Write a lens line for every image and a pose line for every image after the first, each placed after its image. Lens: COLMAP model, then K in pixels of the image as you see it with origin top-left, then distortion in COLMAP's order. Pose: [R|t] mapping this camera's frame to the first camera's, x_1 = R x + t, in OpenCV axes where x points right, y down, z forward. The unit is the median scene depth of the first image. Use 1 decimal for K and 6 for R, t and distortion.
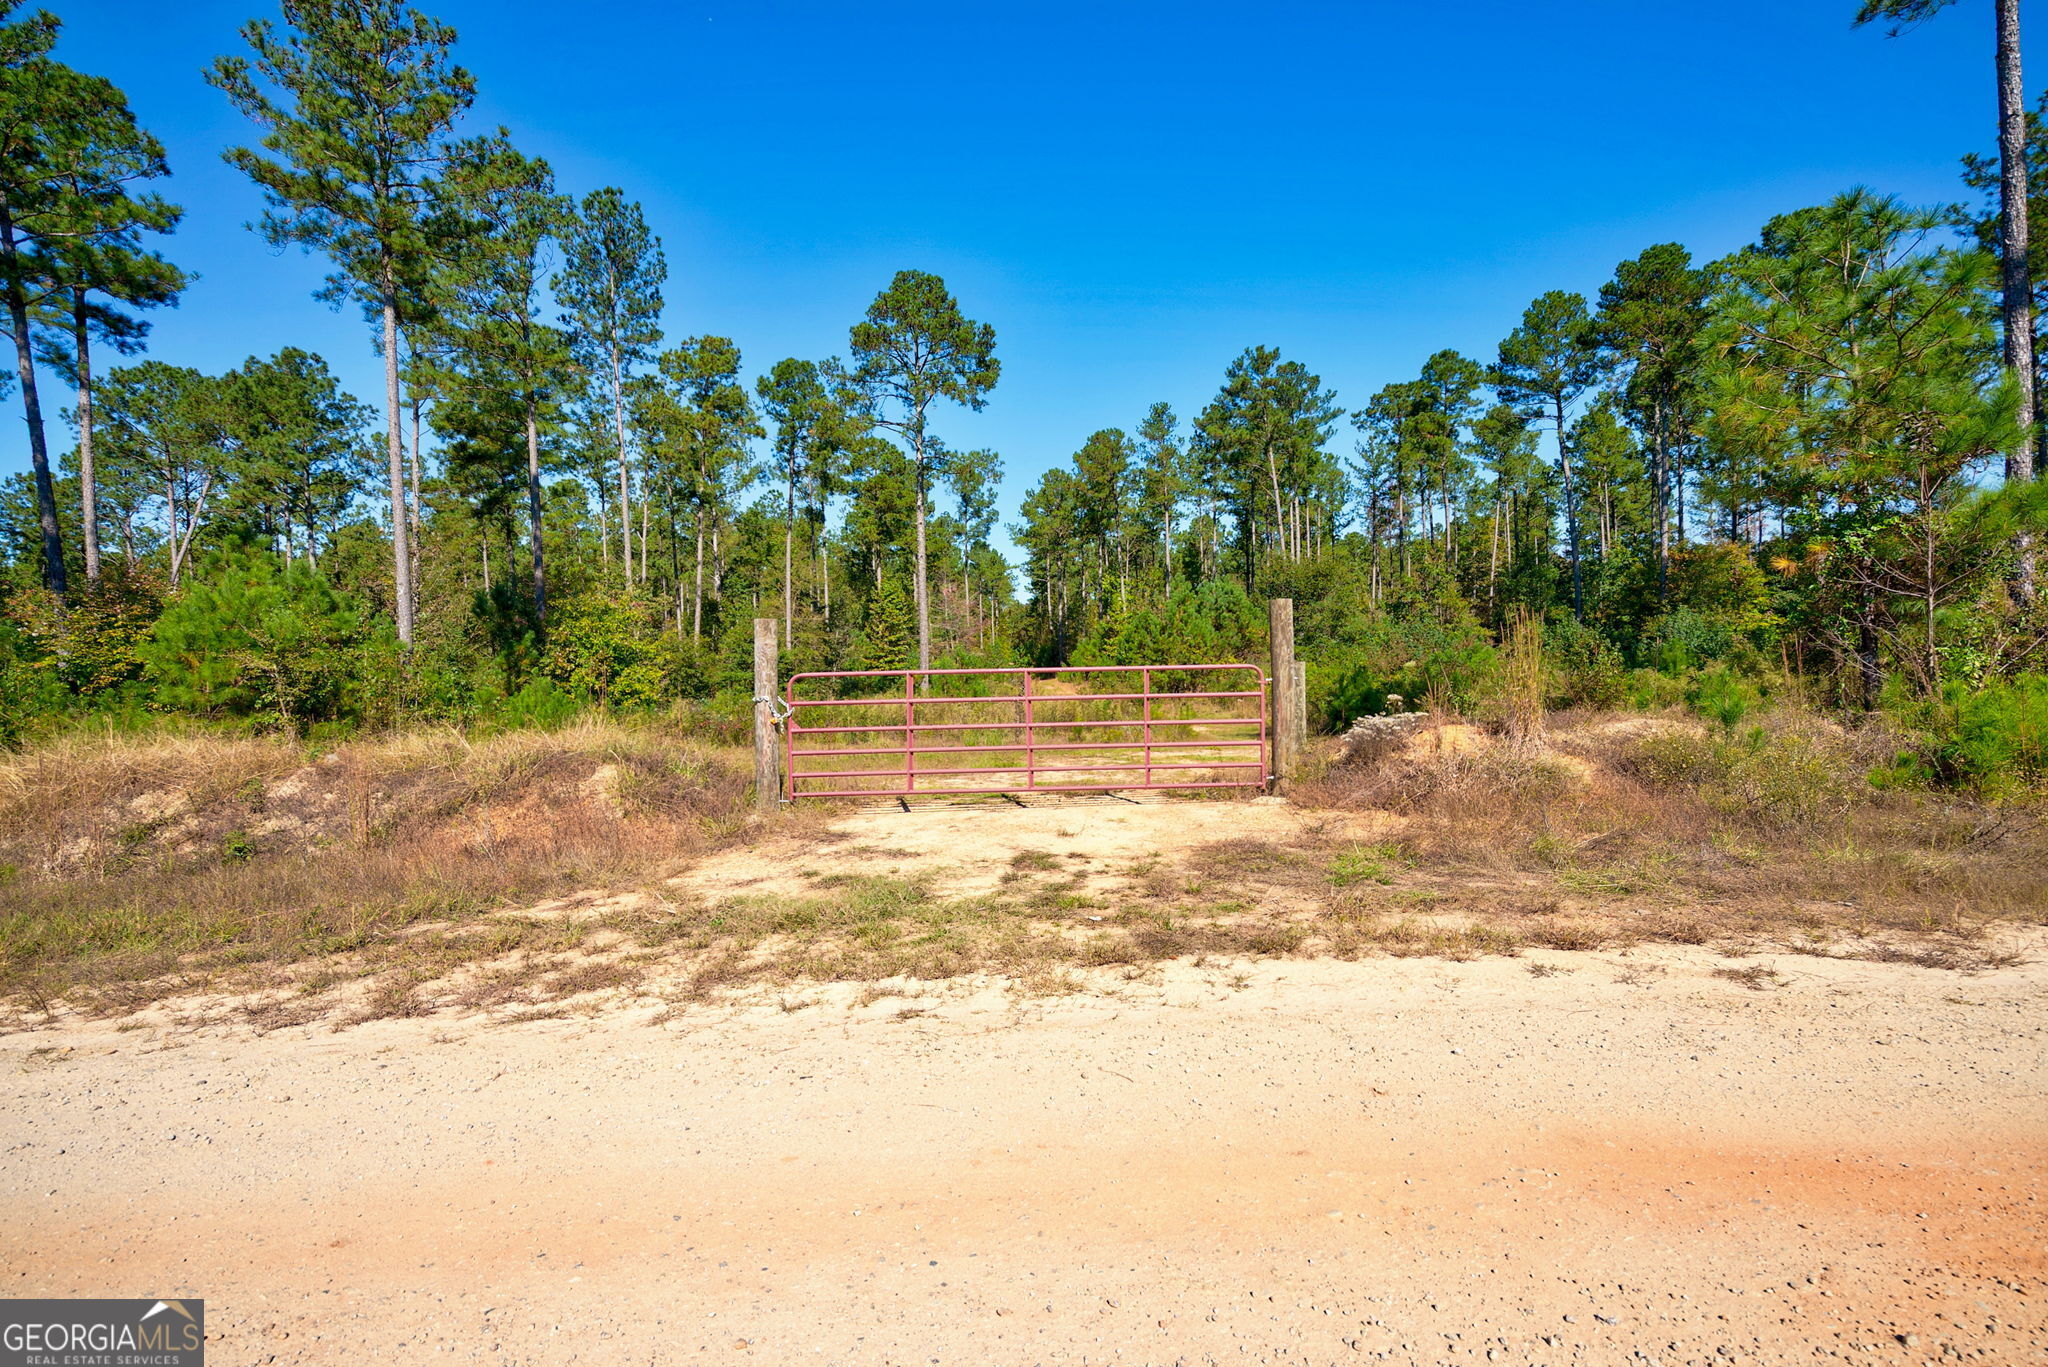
lens RADIAL K [[956.2, 0, 1024.0], [0, 956.2, 683.5], [0, 0, 1]] dist [-0.002362, -0.000840]
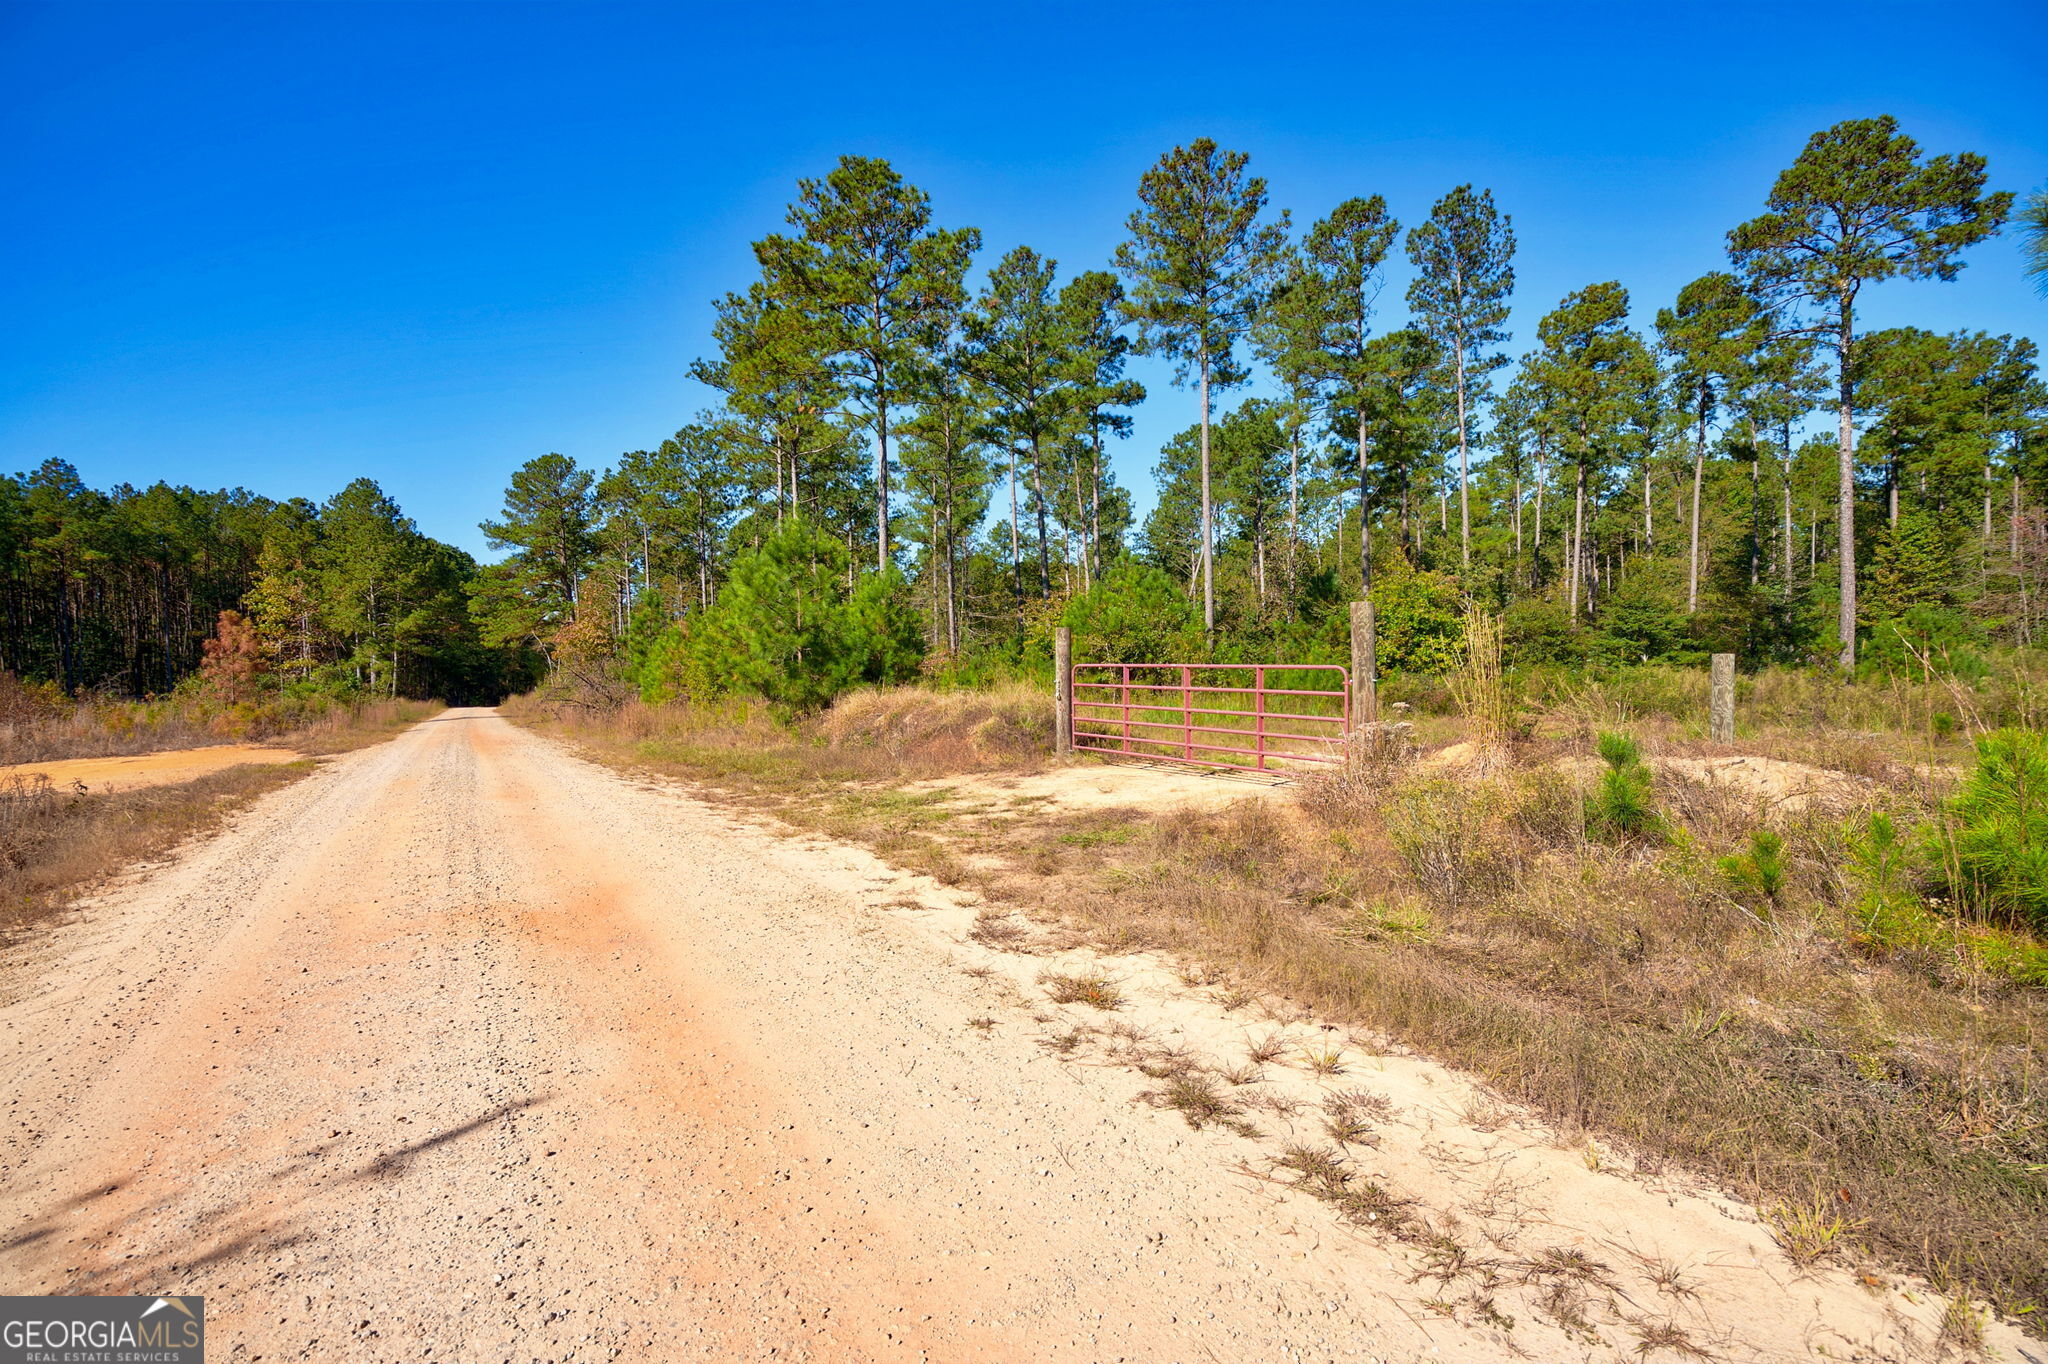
lens RADIAL K [[956.2, 0, 1024.0], [0, 956.2, 682.0], [0, 0, 1]] dist [-0.002362, -0.000840]
pose [[0.545654, 0.028307, -0.837532, 0.143549], [-0.000641, 0.999443, 0.033361, -0.002333], [0.838010, -0.017667, 0.545368, 0.007068]]
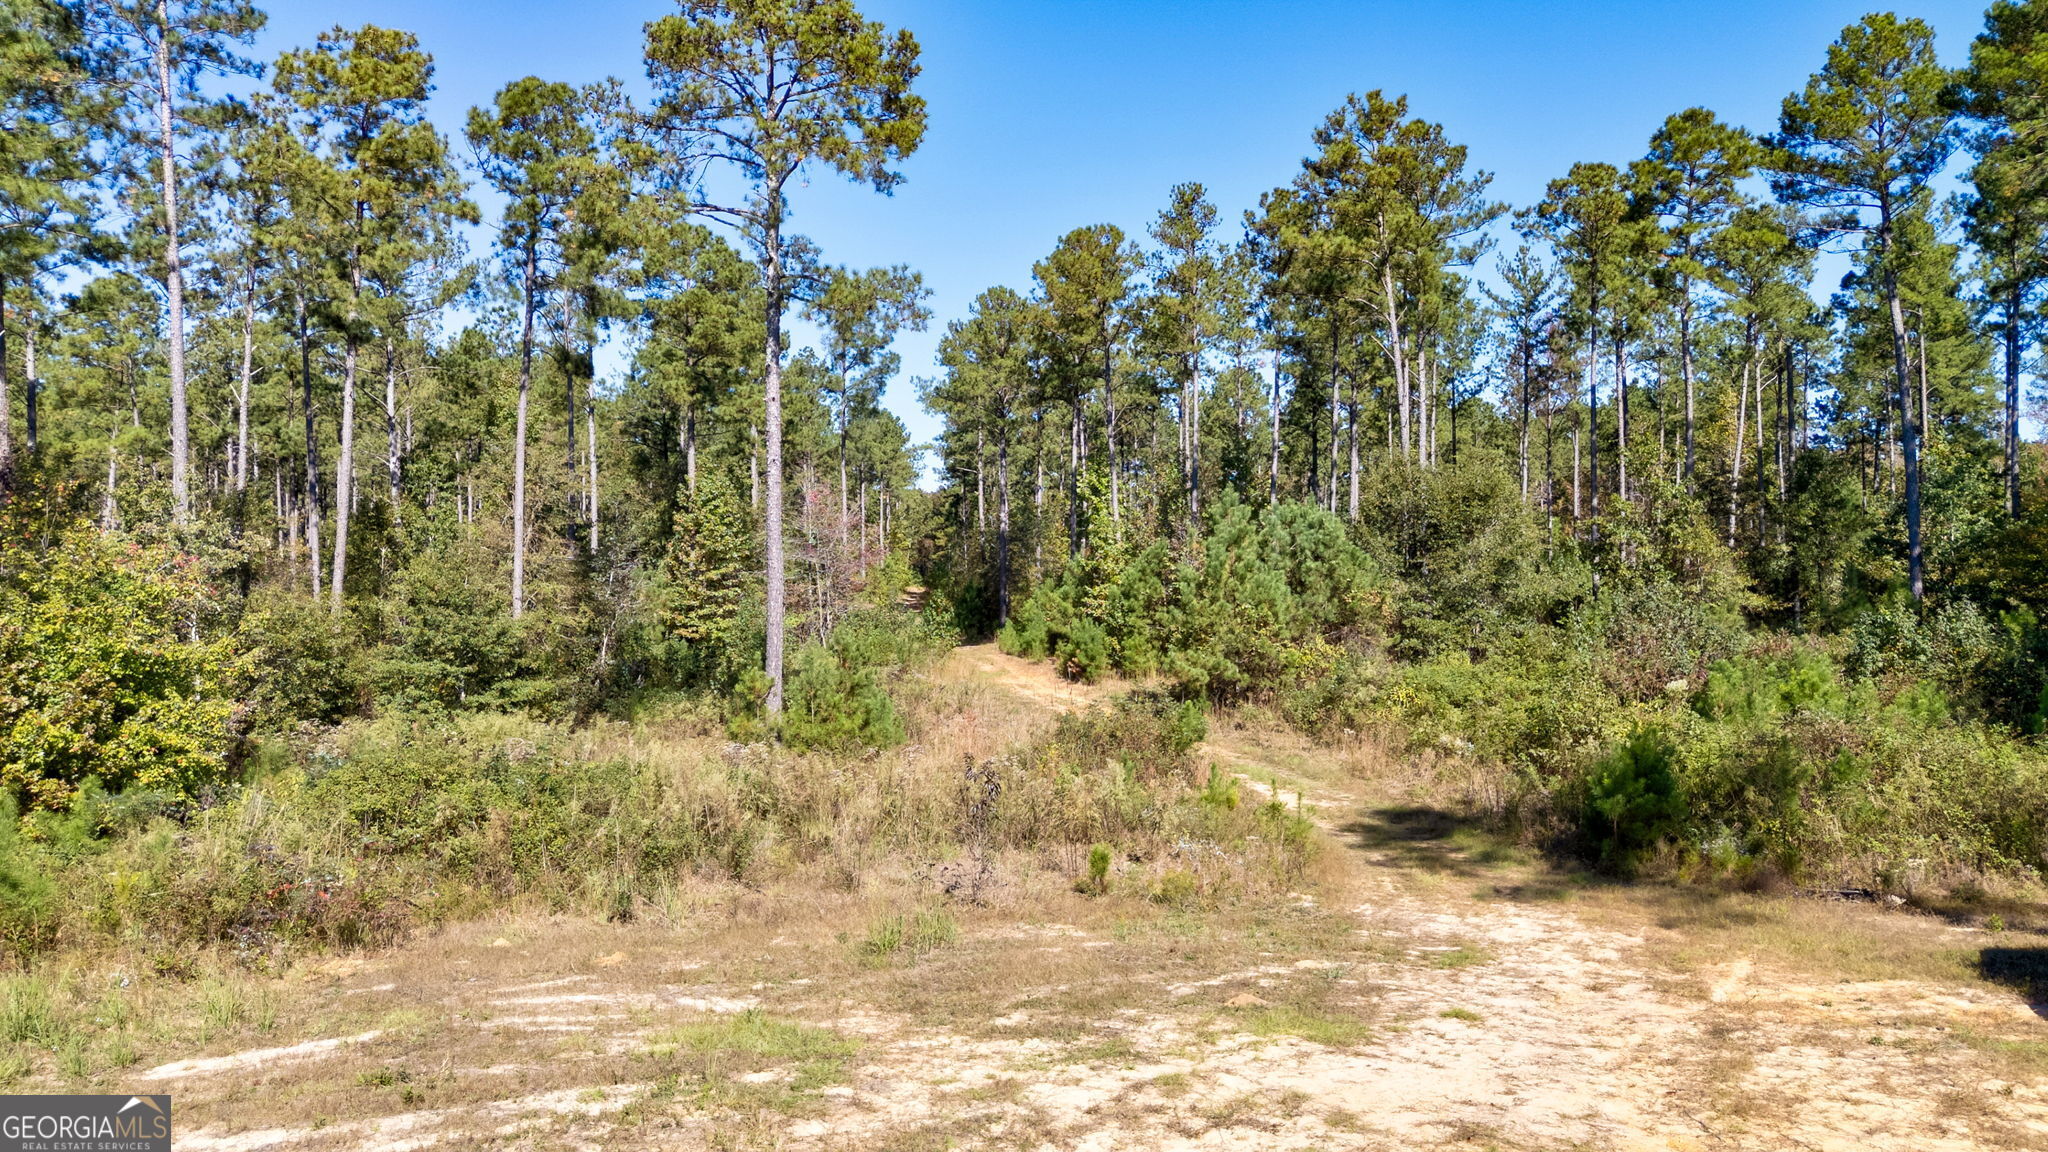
lens RADIAL K [[1501.5, 0, 1024.0], [0, 1501.5, 576.0], [0, 0, 1]] dist [0.071809, -0.065977]
pose [[0.997385, 0.019011, 0.069725, -0.019065], [-0.017602, 0.999629, -0.020771, -0.041347], [-0.070094, 0.019489, 0.997350, 0.118179]]
